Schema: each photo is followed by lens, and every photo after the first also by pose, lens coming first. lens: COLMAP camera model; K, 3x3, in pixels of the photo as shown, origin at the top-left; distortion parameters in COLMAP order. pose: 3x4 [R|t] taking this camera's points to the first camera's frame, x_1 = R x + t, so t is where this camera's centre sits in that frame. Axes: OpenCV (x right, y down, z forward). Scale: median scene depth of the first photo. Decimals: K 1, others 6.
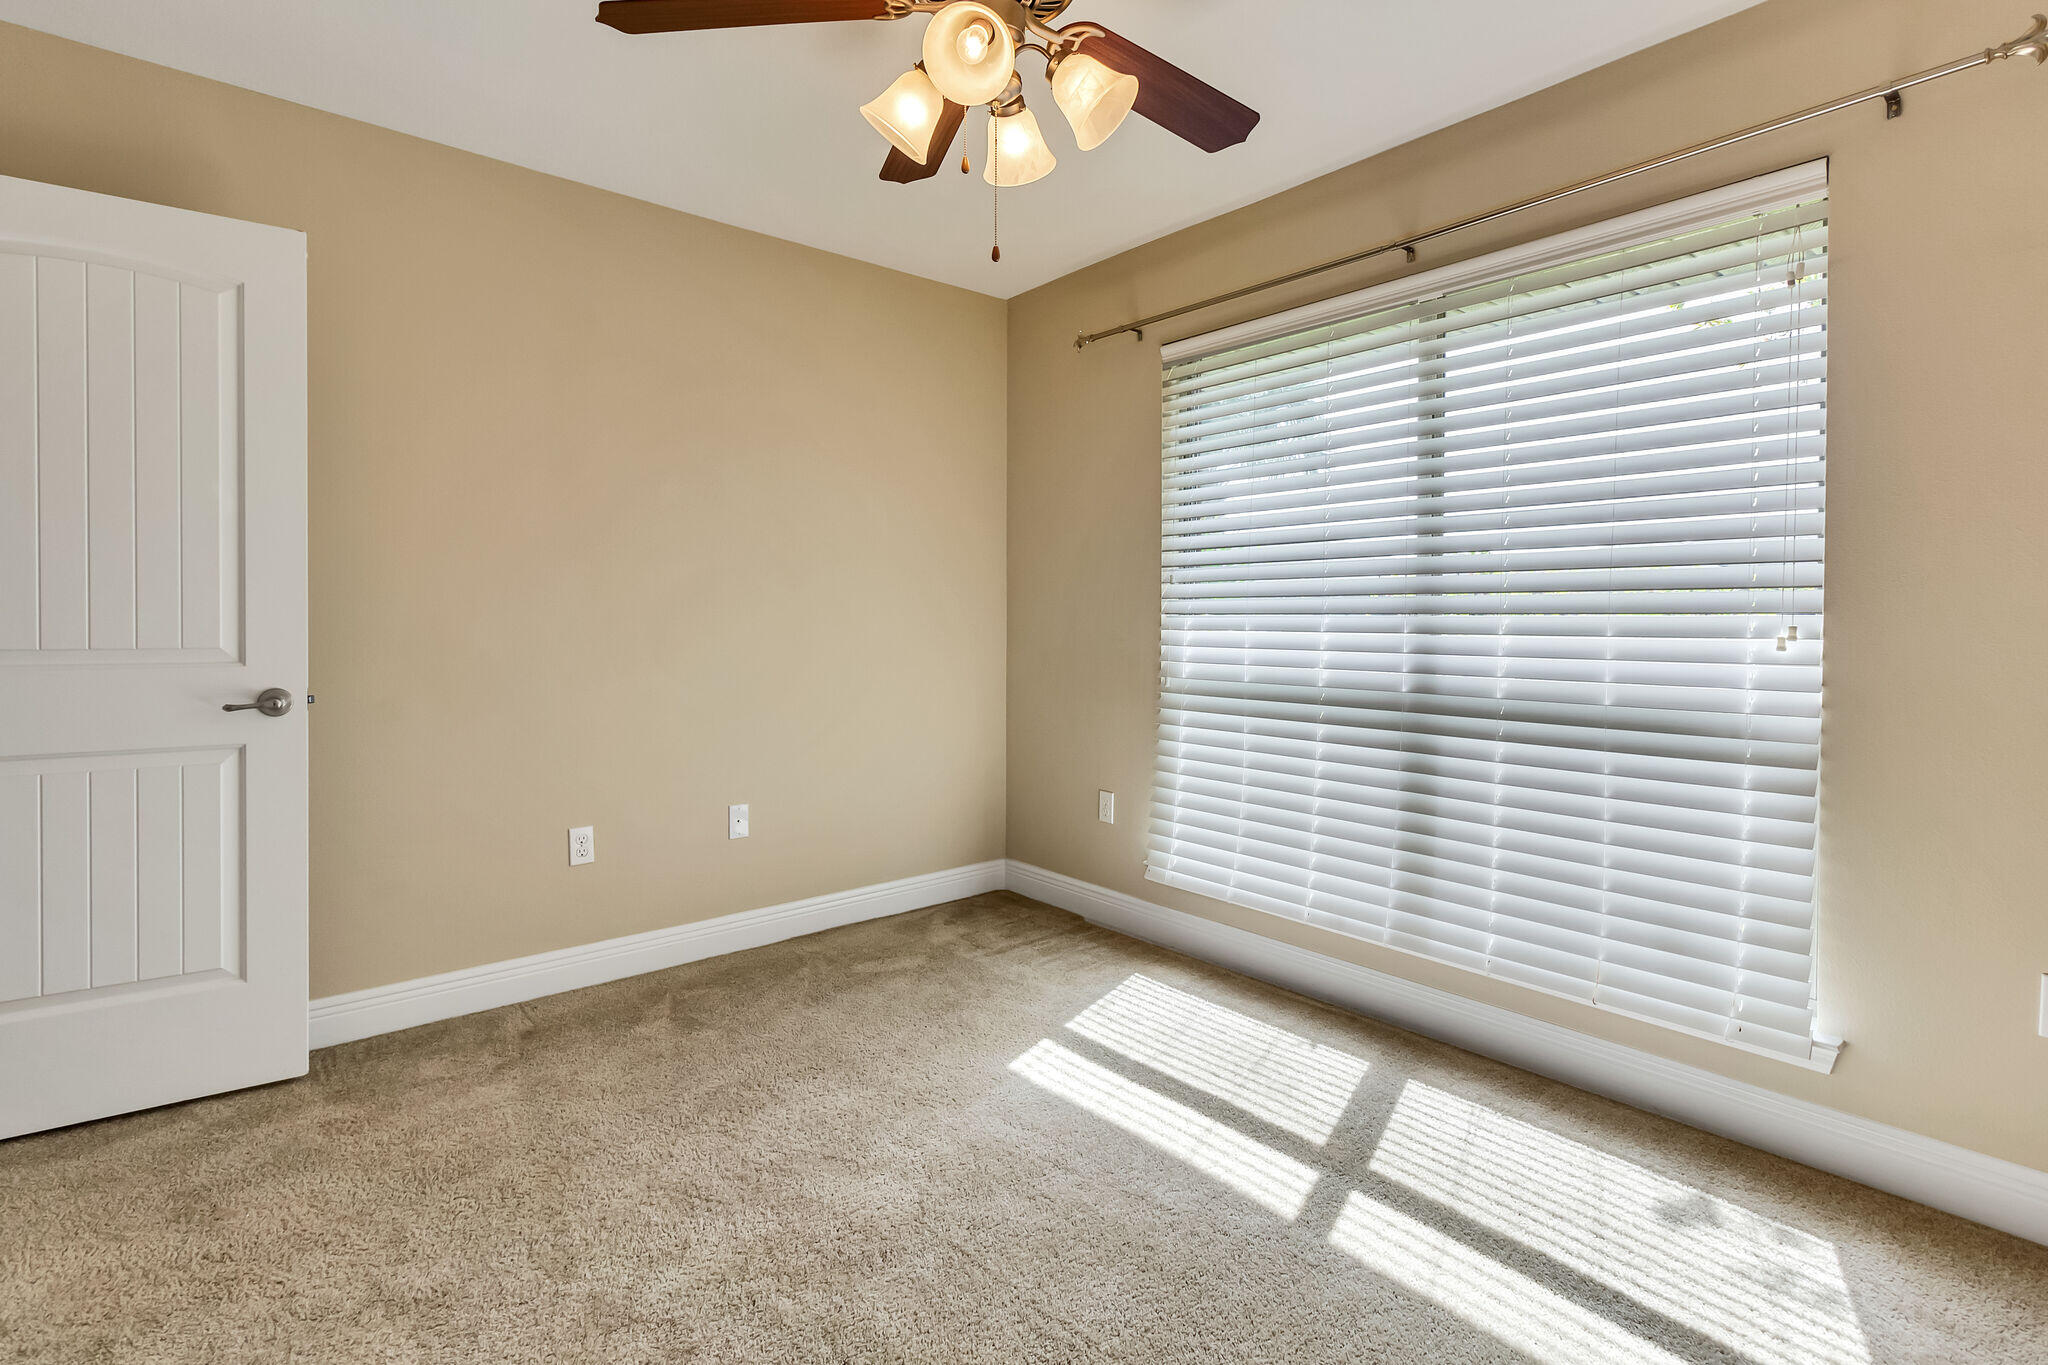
lens RADIAL K [[956.4, 0, 1016.9], [0, 956.4, 644.2], [0, 0, 1]] dist [-0.000892, 0.000016]
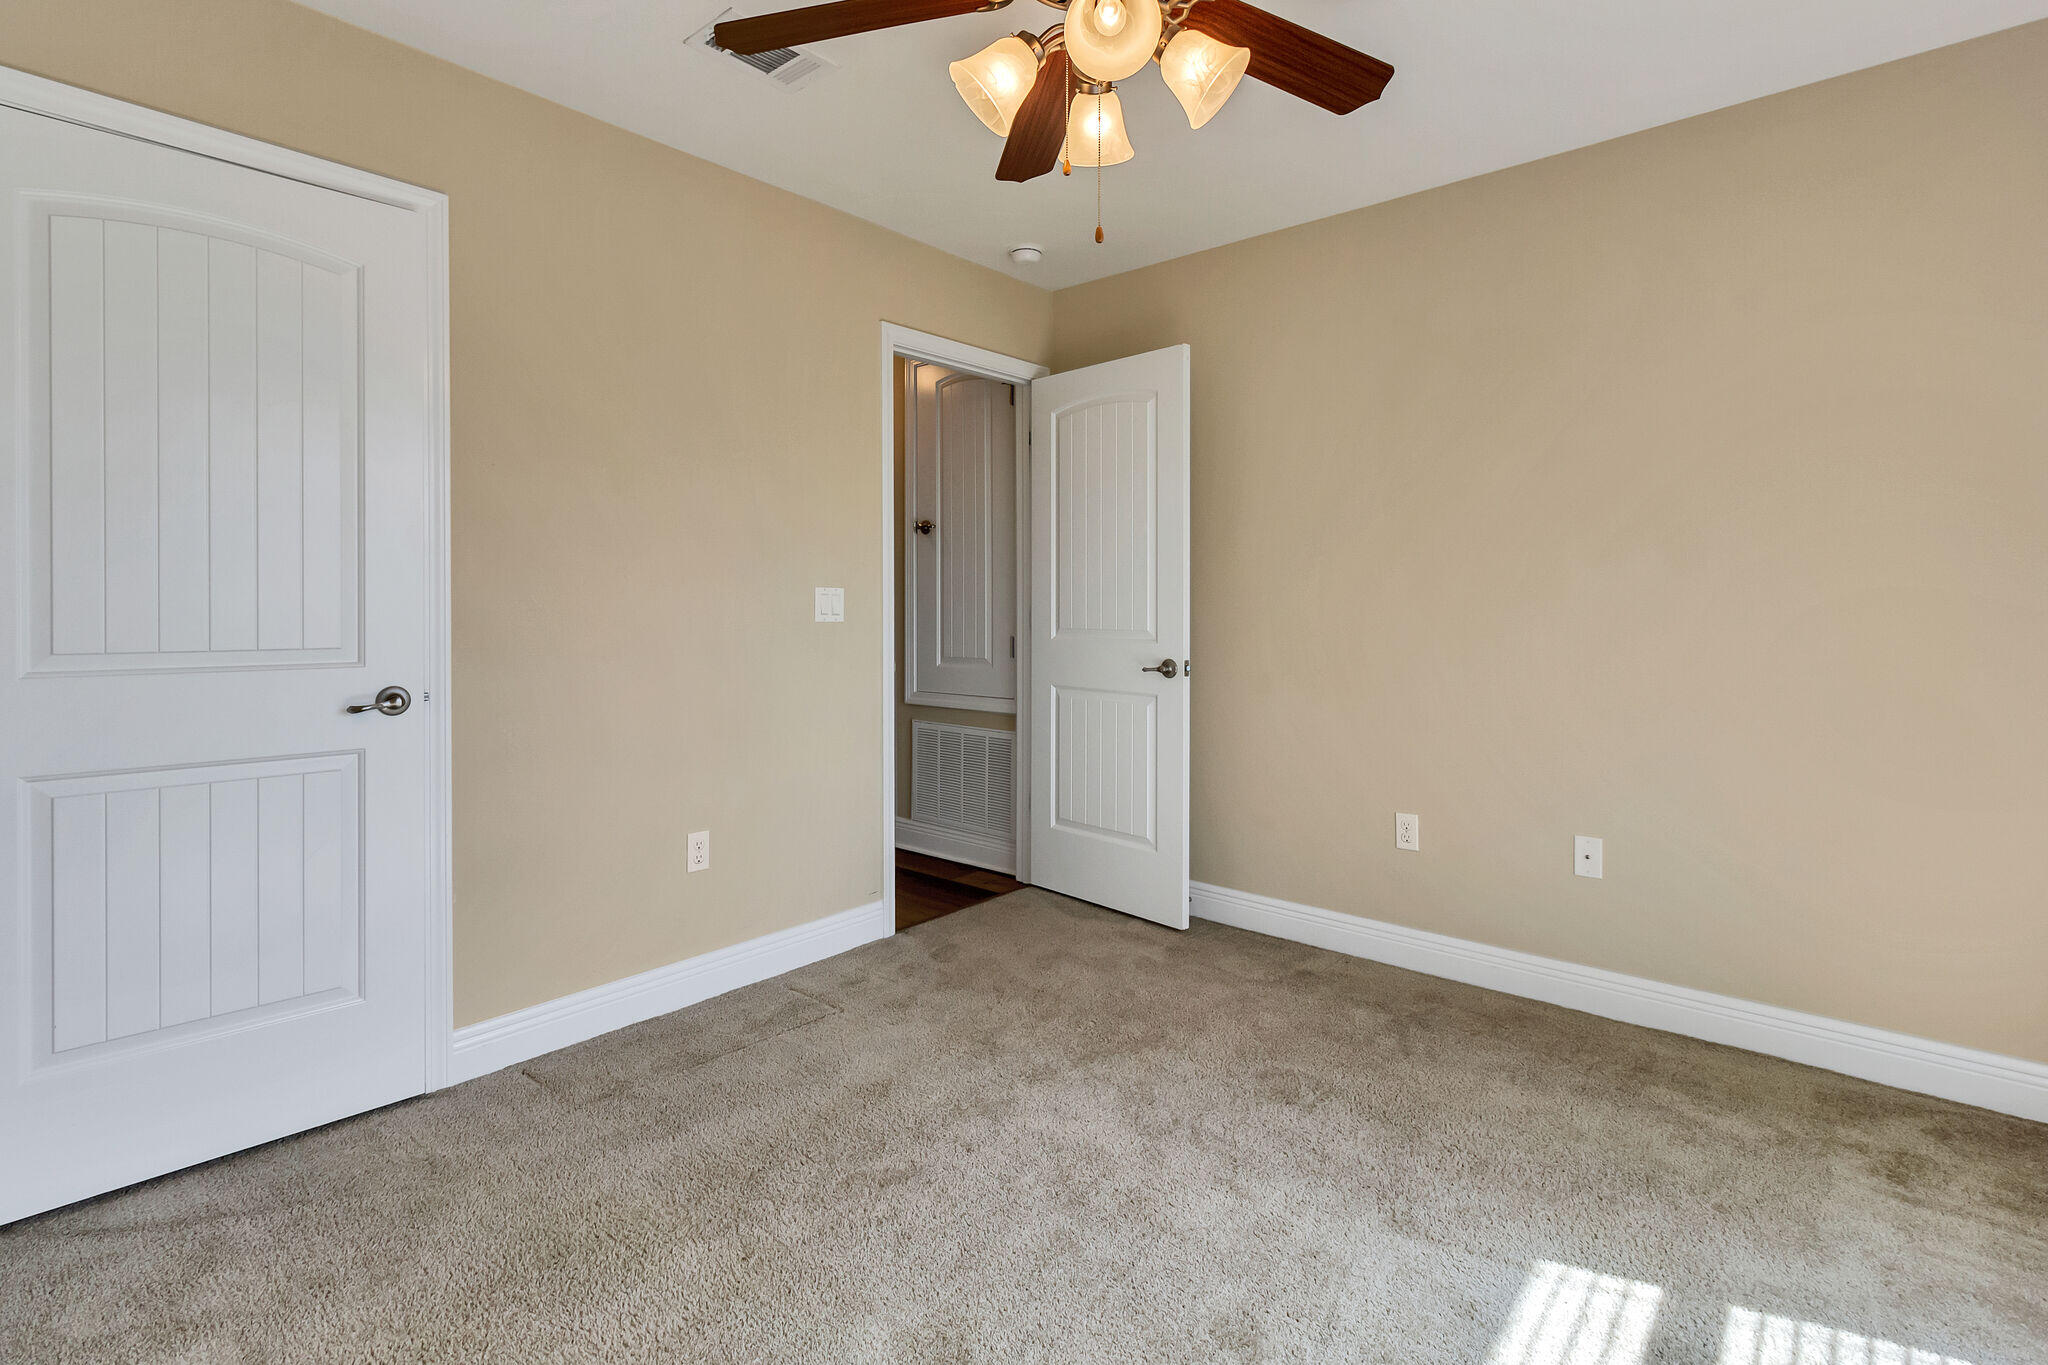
lens RADIAL K [[956.4, 0, 1016.9], [0, 956.4, 644.2], [0, 0, 1]] dist [-0.000892, 0.000016]
pose [[0.154125, 0.037383, -0.987344, 0.555694], [-0.027232, 0.999065, 0.033576, -0.017236], [0.987676, 0.021713, 0.154998, 0.469500]]
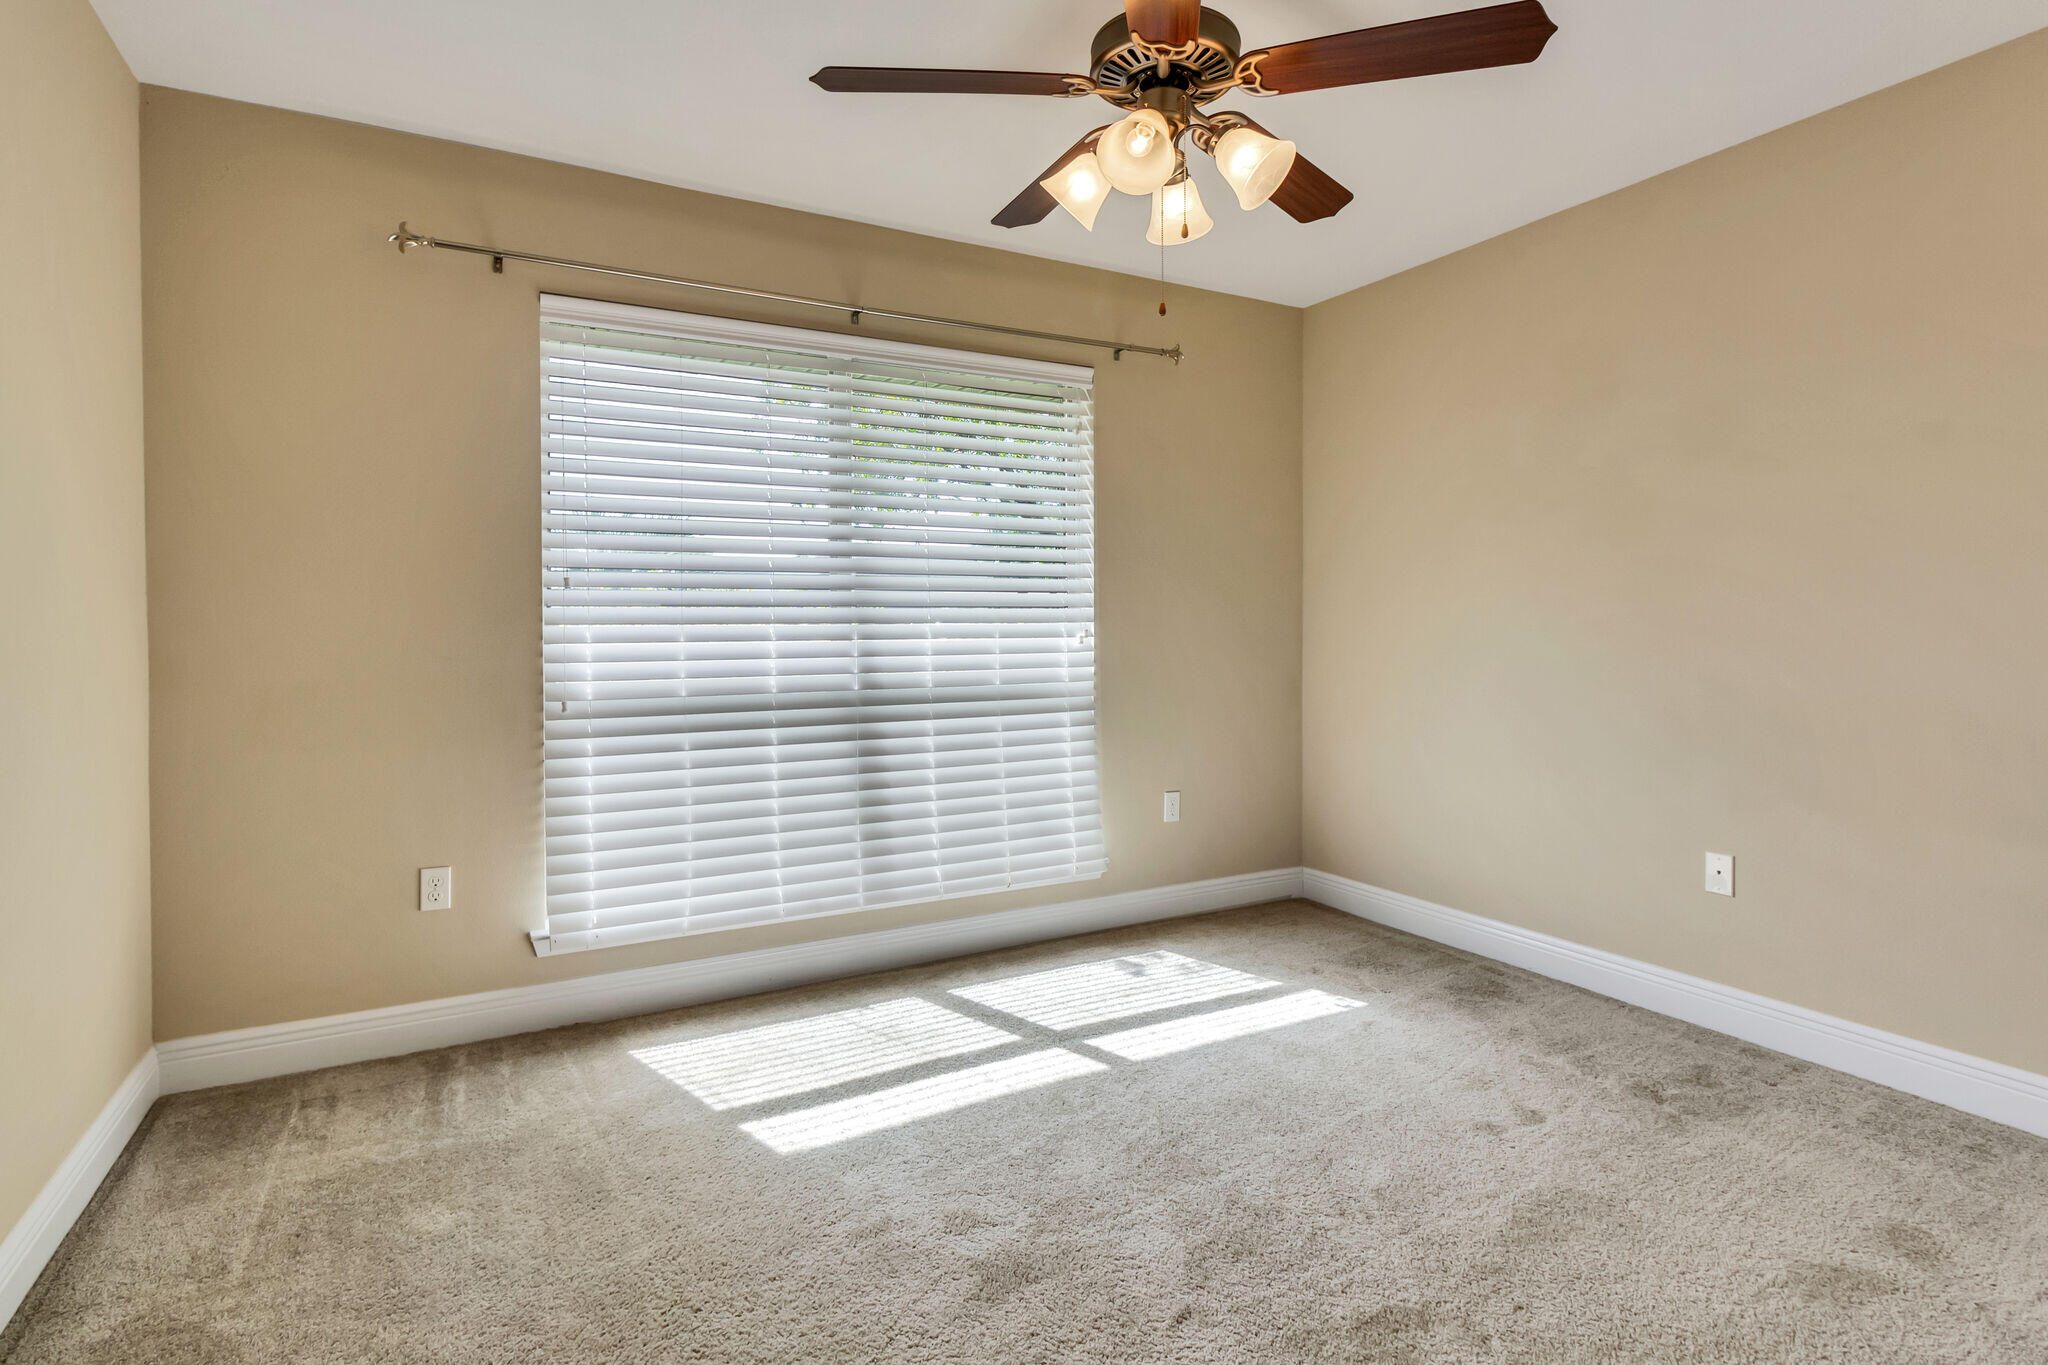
lens RADIAL K [[1001.8, 0, 1018.0], [0, 1001.8, 648.0], [0, 0, 1]] dist [-0.000394, 0.000004]
pose [[0.215326, -0.030185, 0.976075, -0.760095], [0.030899, 0.999232, 0.024085, -0.024994], [-0.976053, 0.024973, 0.216094, 0.545999]]
